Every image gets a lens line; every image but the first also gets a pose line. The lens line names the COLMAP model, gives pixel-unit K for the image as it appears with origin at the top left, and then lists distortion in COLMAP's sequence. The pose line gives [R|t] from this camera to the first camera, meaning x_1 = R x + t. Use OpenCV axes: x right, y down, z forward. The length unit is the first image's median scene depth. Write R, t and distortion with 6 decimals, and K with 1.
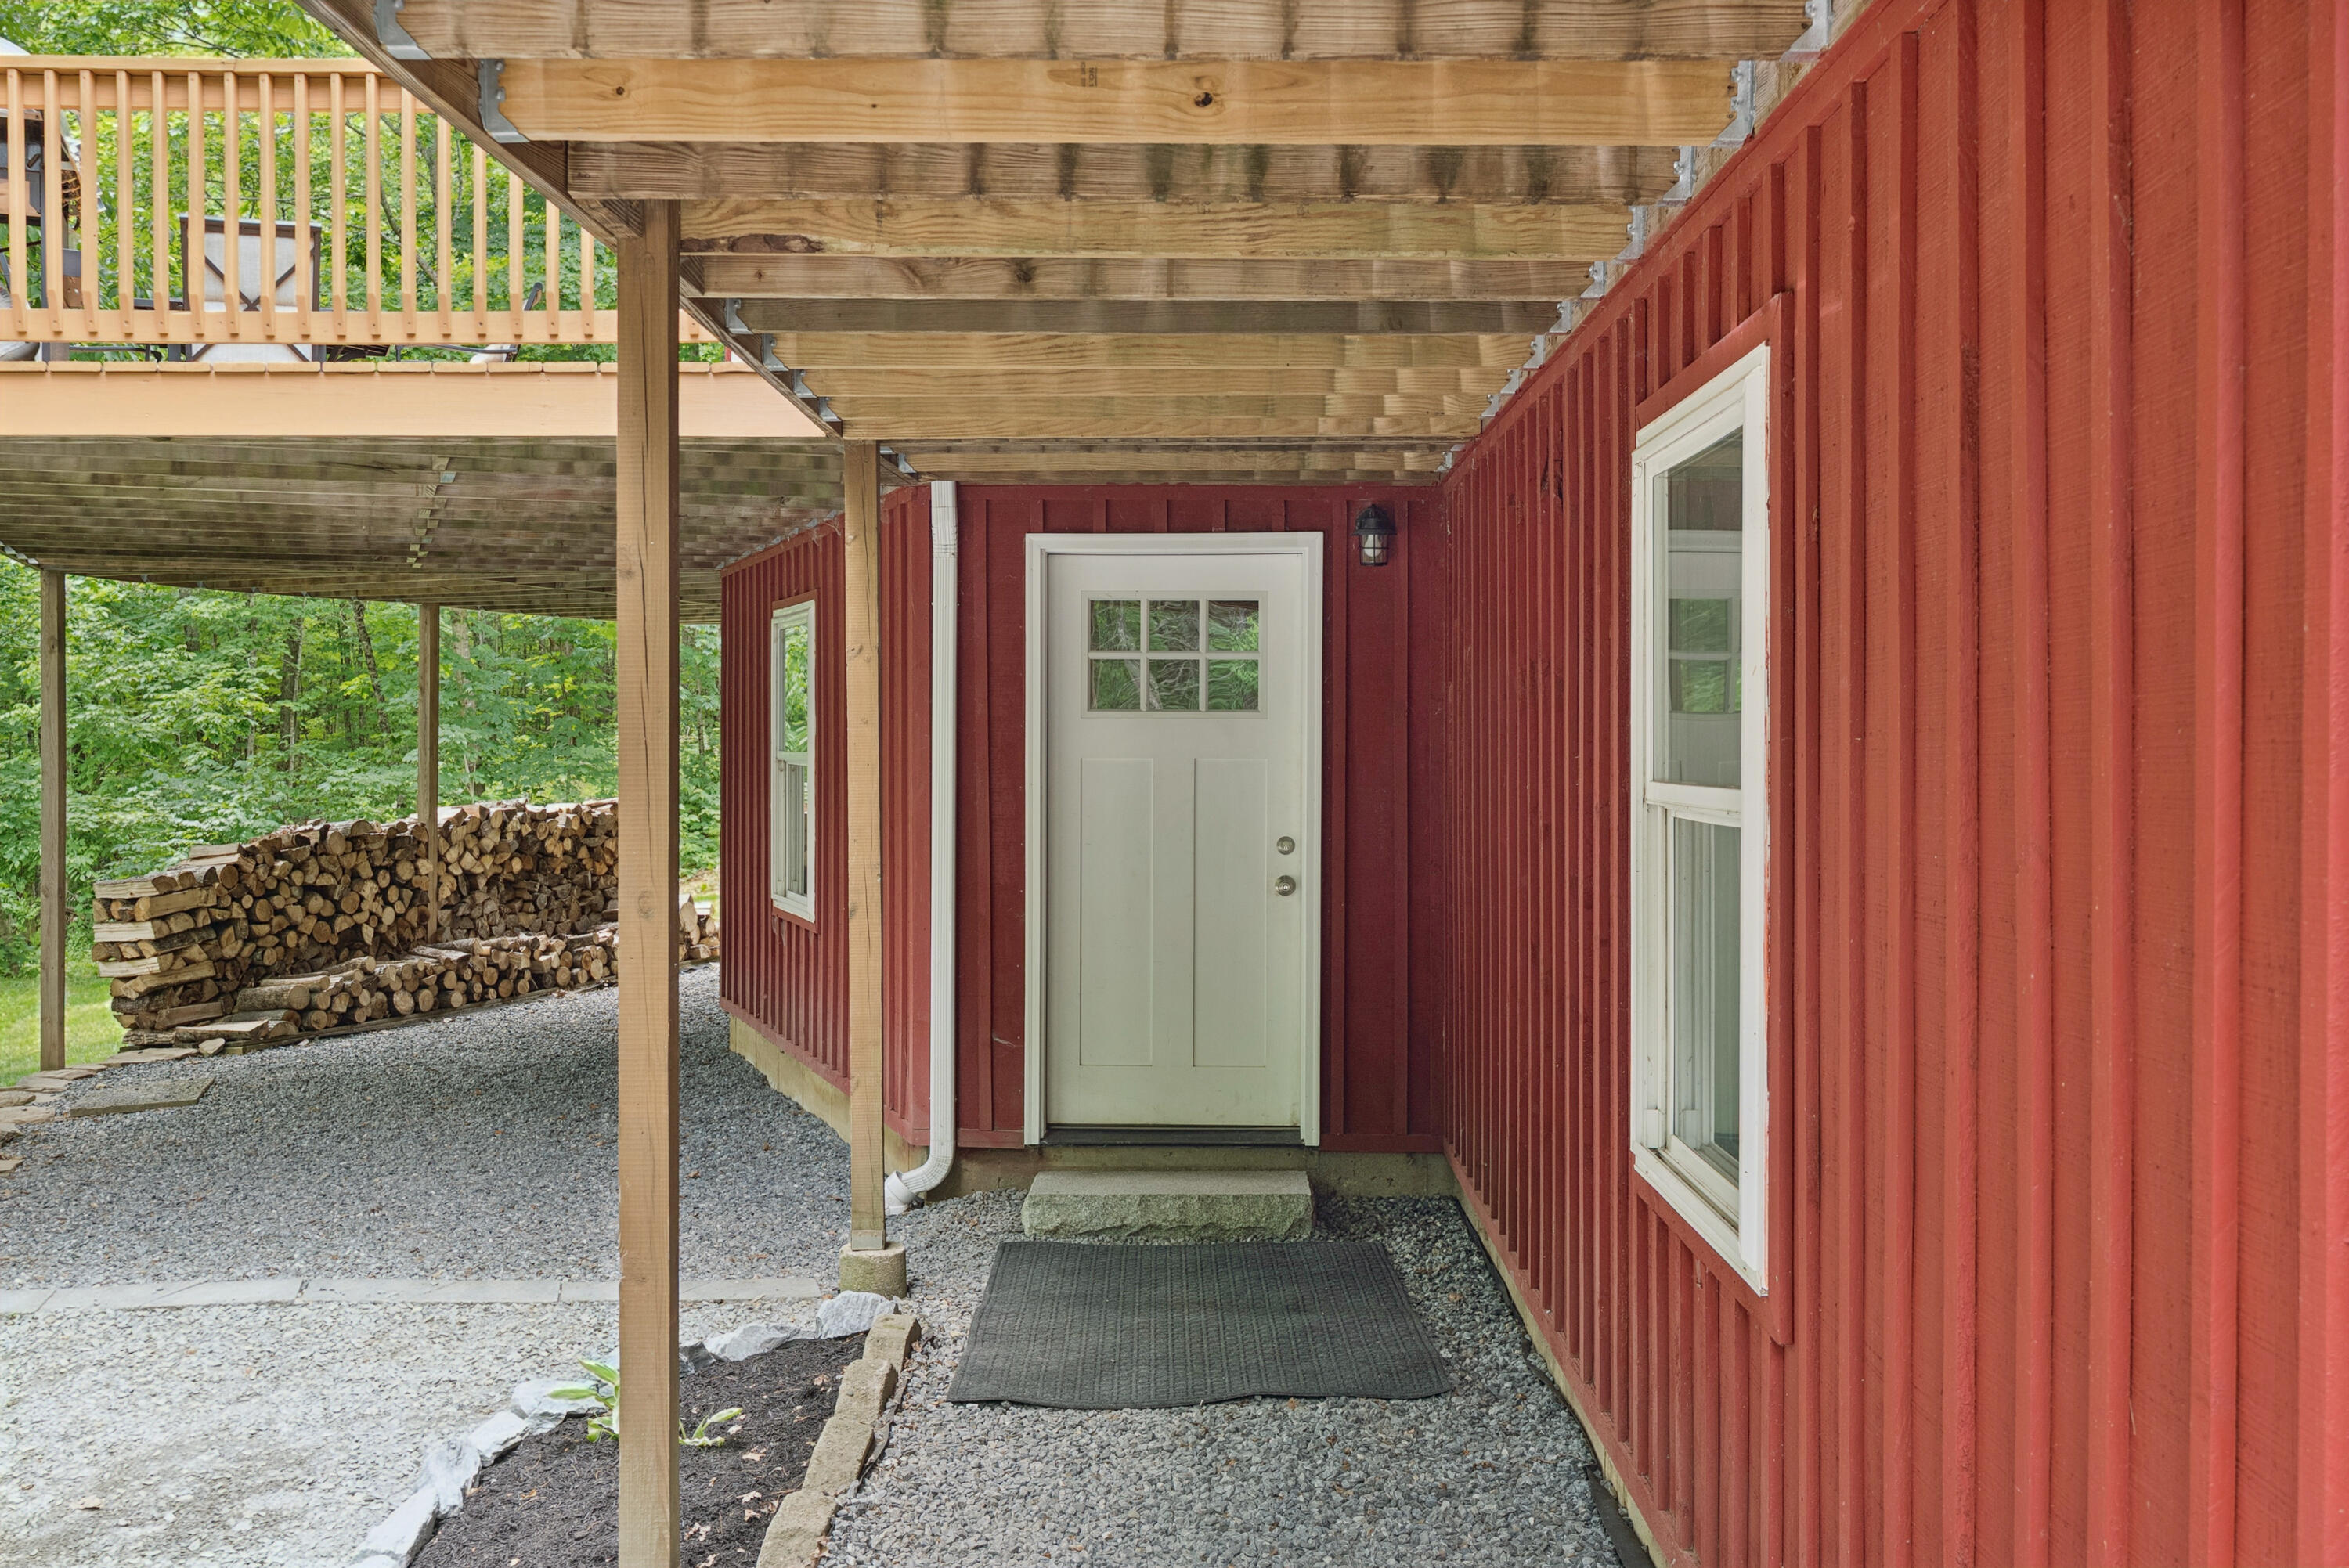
lens RADIAL K [[2351.1, 0, 1174.4], [0, 2351.1, 772.9], [0, 0, 1]] dist [-0.008270, 0.000000]
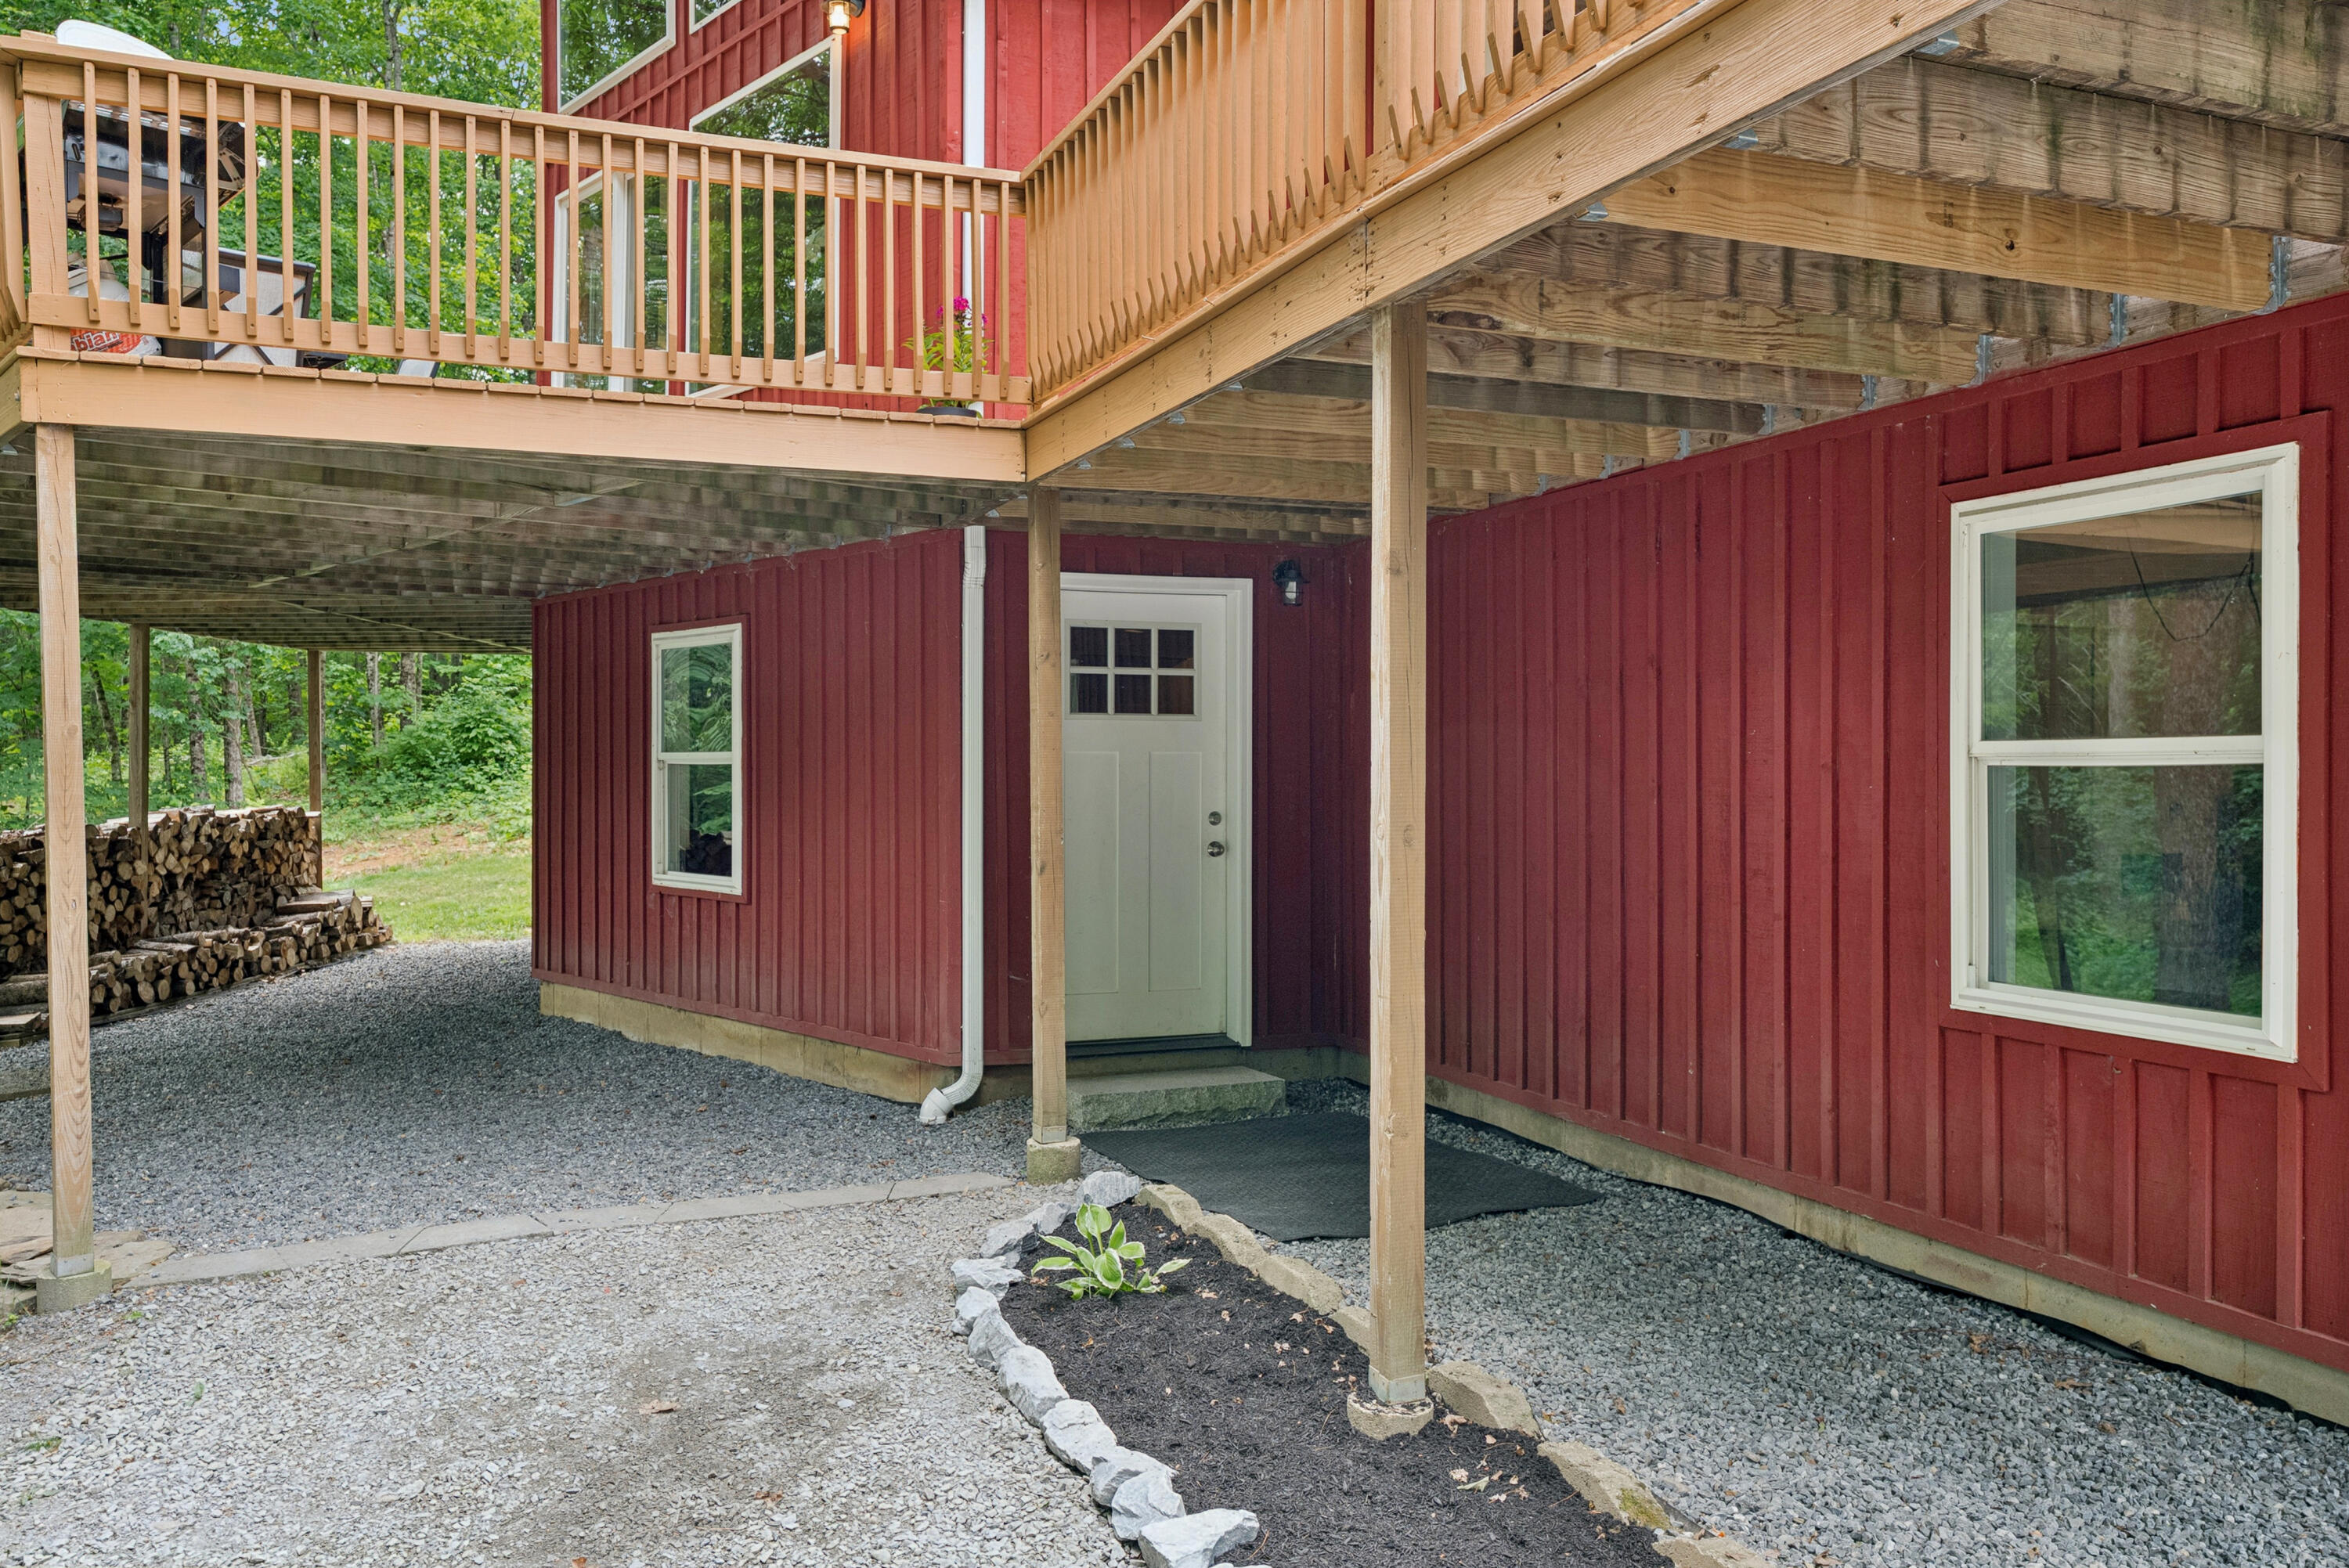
lens RADIAL K [[1822.7, 0, 1176.5], [0, 1822.7, 793.8], [0, 0, 1]] dist [0.001816, 0.006937]
pose [[0.923319, -0.007646, 0.383957, -0.213422], [0.007795, 0.999969, 0.001169, 0.009368], [-0.383954, 0.001914, 0.923350, 0.043695]]
